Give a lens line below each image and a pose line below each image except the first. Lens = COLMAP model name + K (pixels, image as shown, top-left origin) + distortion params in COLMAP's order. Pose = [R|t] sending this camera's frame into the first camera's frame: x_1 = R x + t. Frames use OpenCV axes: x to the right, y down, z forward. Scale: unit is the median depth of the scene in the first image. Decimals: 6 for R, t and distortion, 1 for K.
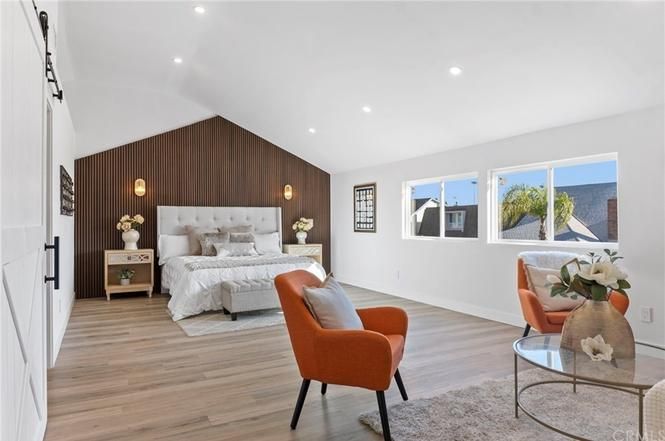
lens RADIAL K [[471.5, 0, 332.5], [0, 471.5, 220.5], [0, 0, 1]] dist [-0.002198, -0.001108]
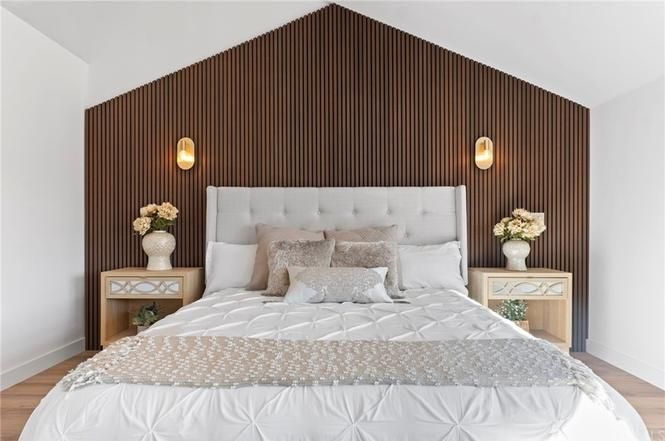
lens RADIAL K [[369.8, 0, 324.3], [0, 369.8, 230.5], [0, 0, 1]] dist [-0.000145, -0.000023]
pose [[0.872981, 0.008323, -0.487684, -0.057172], [-0.003976, 0.999943, 0.009948, 0.012085], [0.487738, -0.006746, 0.872964, 0.652899]]
